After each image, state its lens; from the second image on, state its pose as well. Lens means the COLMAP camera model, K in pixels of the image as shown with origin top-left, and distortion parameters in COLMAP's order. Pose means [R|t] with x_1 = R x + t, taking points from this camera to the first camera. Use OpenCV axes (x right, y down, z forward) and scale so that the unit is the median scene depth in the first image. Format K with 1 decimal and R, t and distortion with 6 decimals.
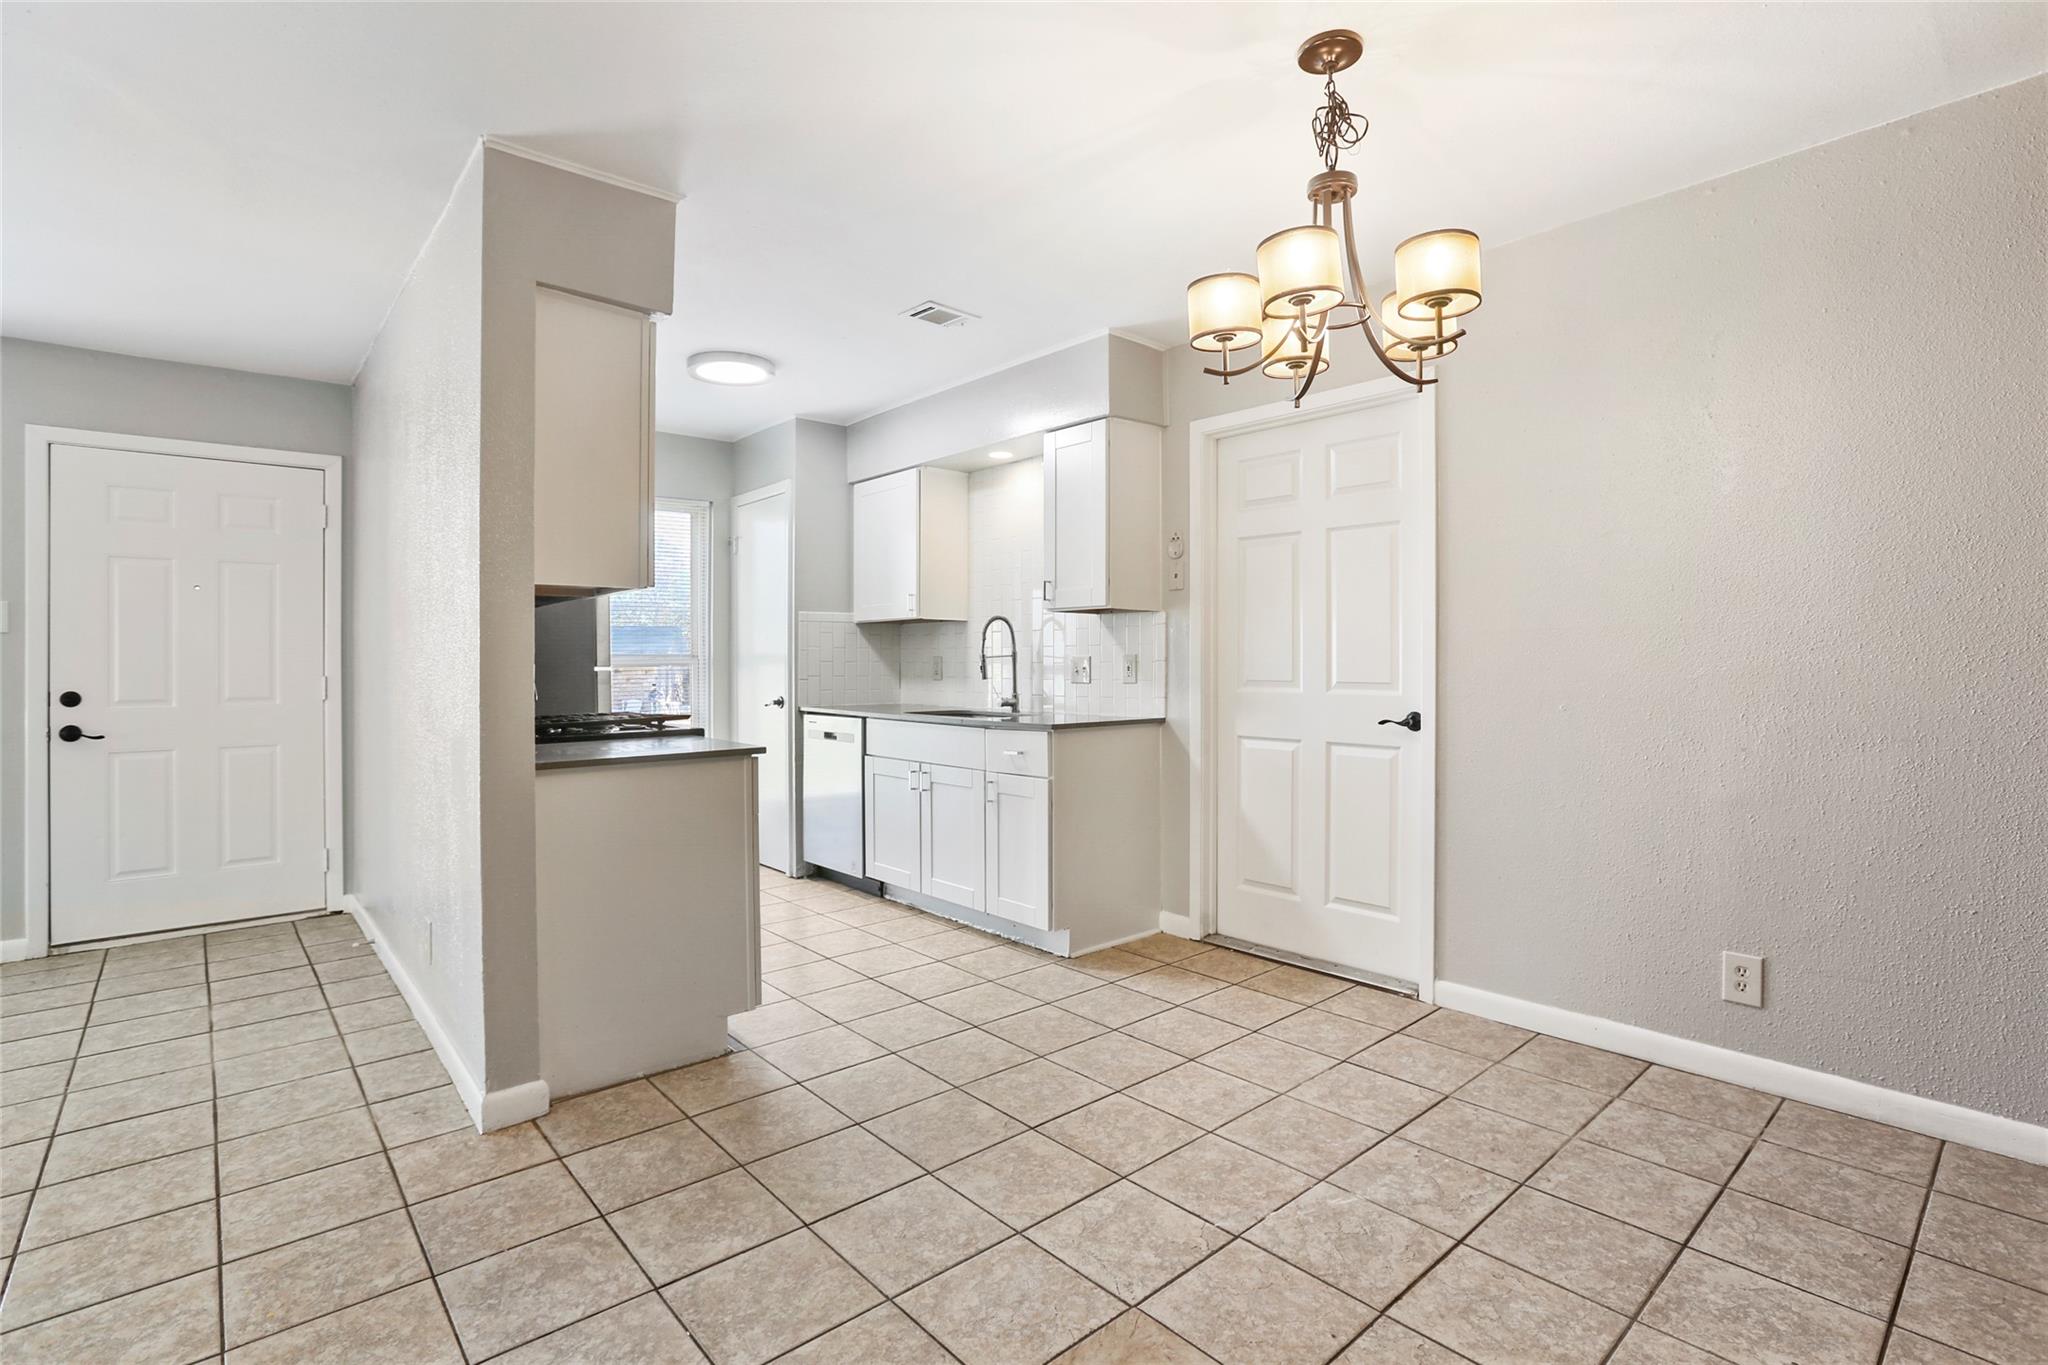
lens RADIAL K [[960.0, 0, 1037.1], [0, 960.0, 658.0], [0, 0, 1]] dist [-0.059190, 0.021409]
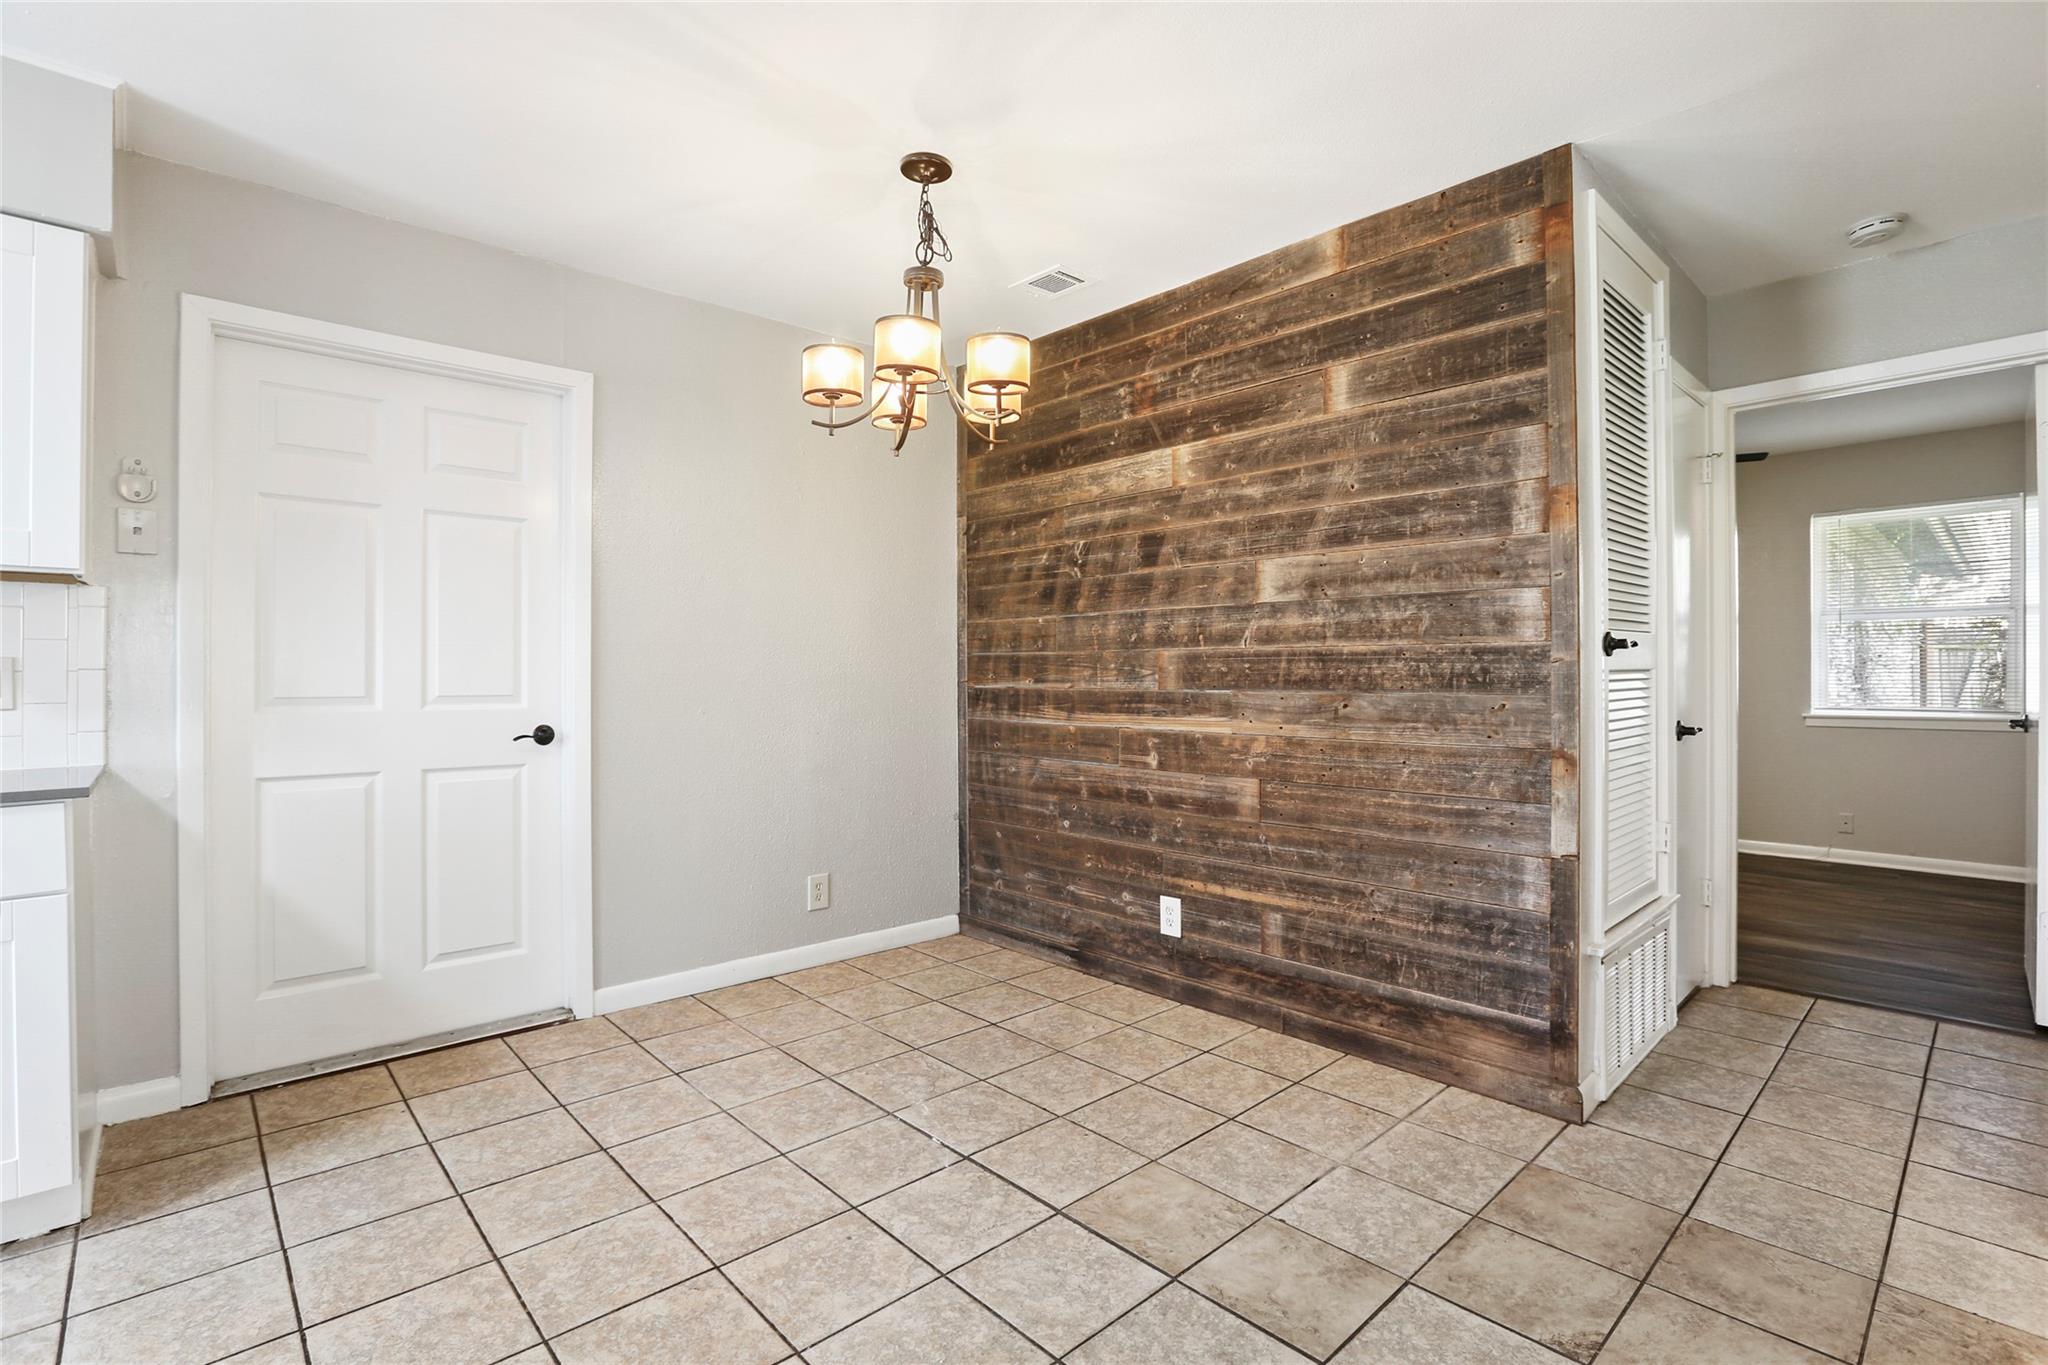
lens RADIAL K [[950.2, 0, 1024.4], [0, 950.2, 672.2], [0, 0, 1]] dist [-0.059471, 0.021755]
pose [[-0.017052, 0.005766, 0.999838, -0.613611], [-0.001286, 0.999982, -0.005788, 0.010422], [-0.999854, -0.001384, -0.017044, 0.606045]]
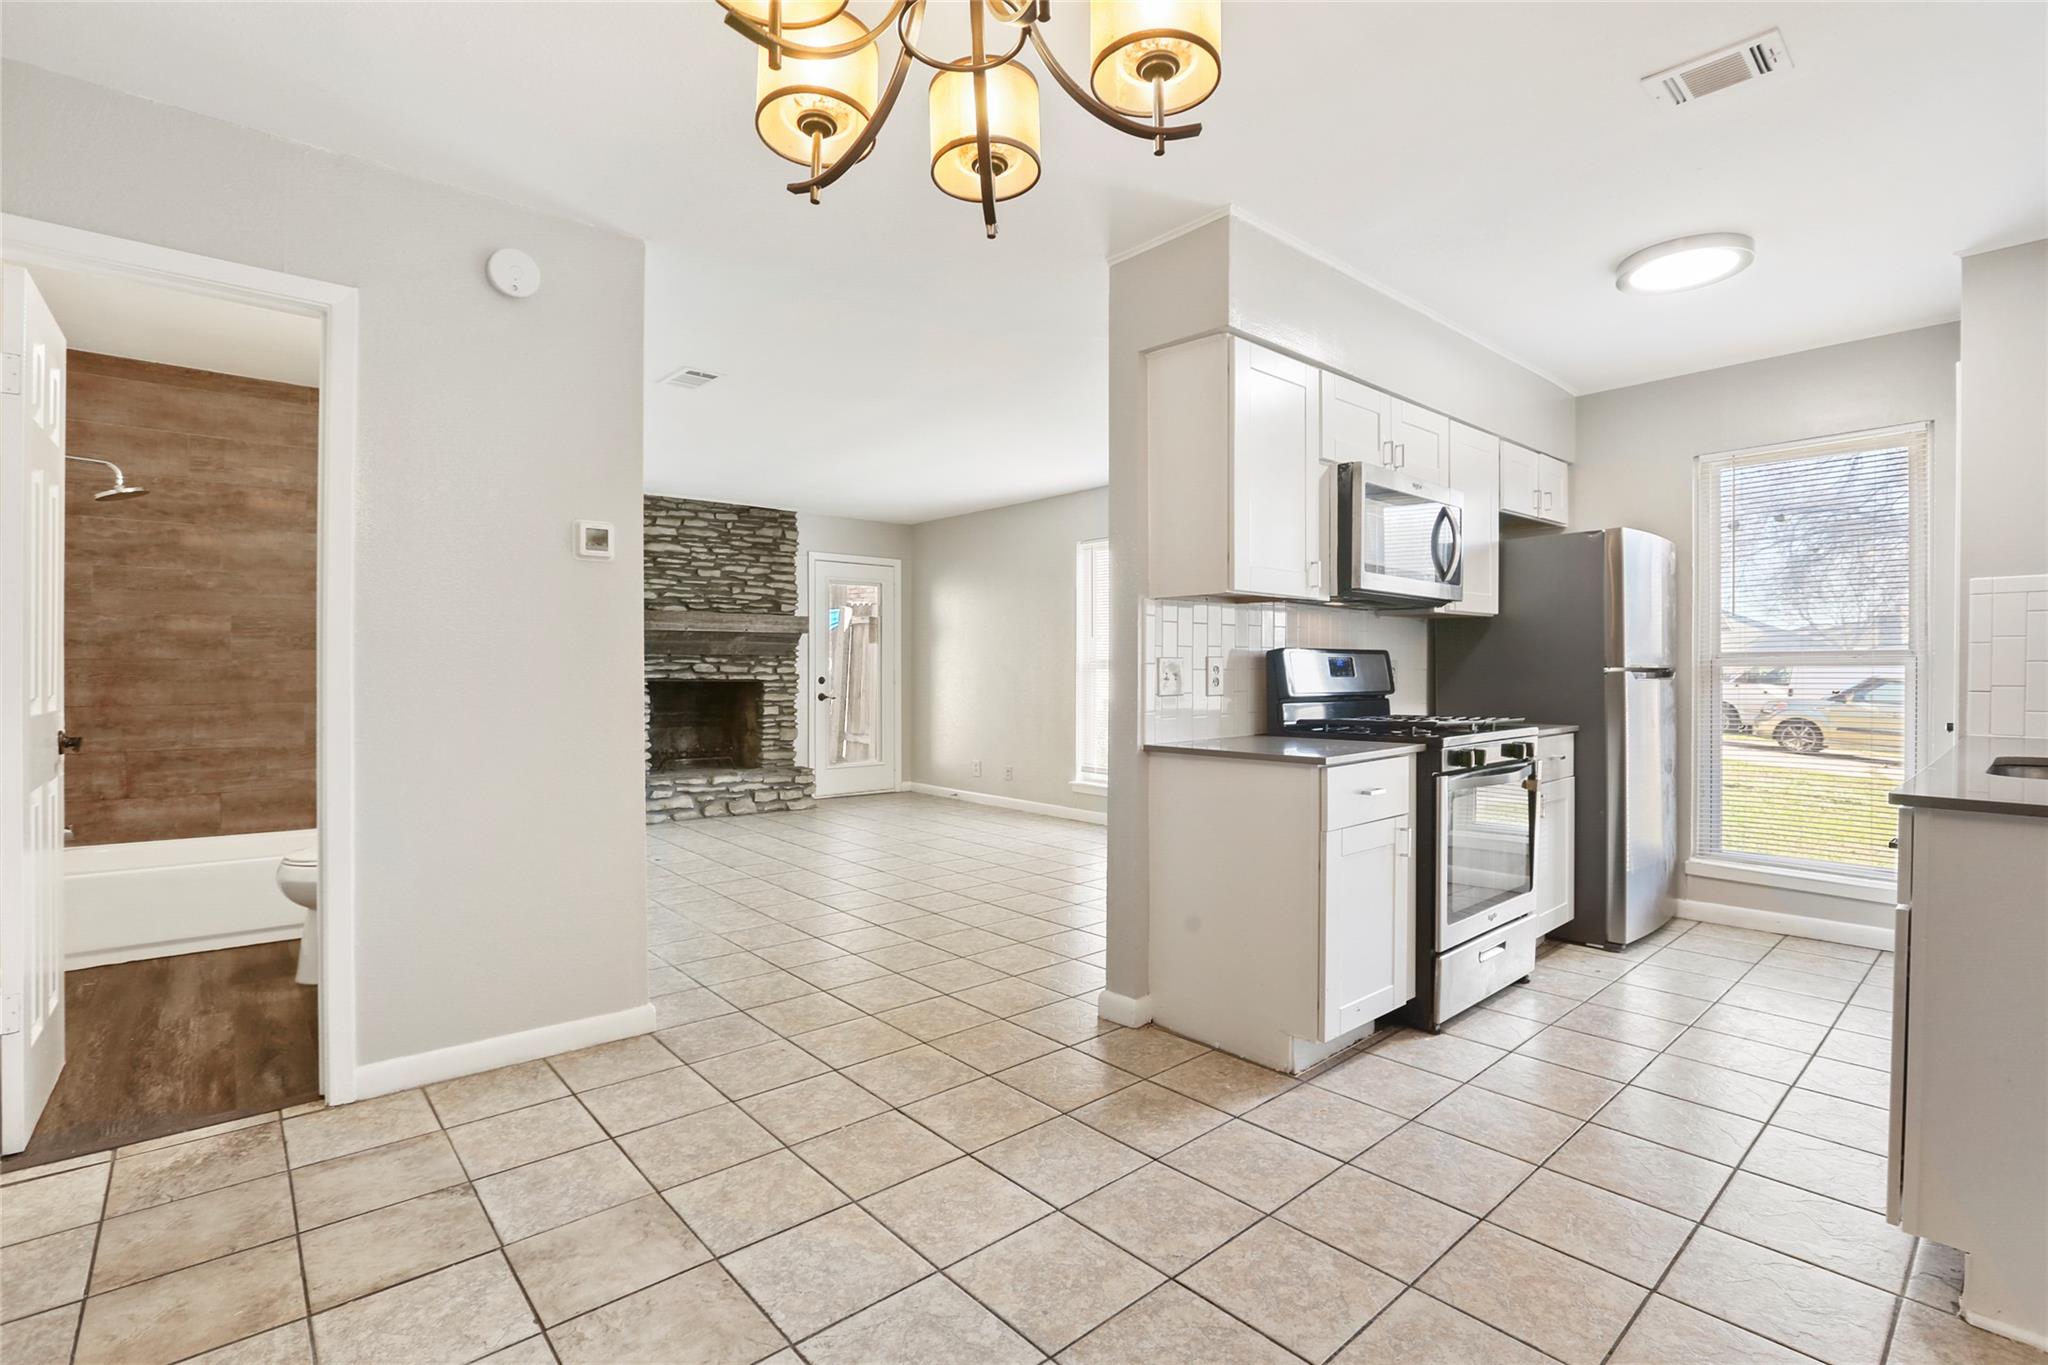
lens RADIAL K [[950.2, 0, 1024.4], [0, 950.2, 672.2], [0, 0, 1]] dist [-0.059471, 0.021755]
pose [[-0.007725, 0.010667, -0.999913, 0.582323], [0.003677, 0.999937, 0.010639, 0.003540], [0.999963, -0.003595, -0.007764, 0.707882]]
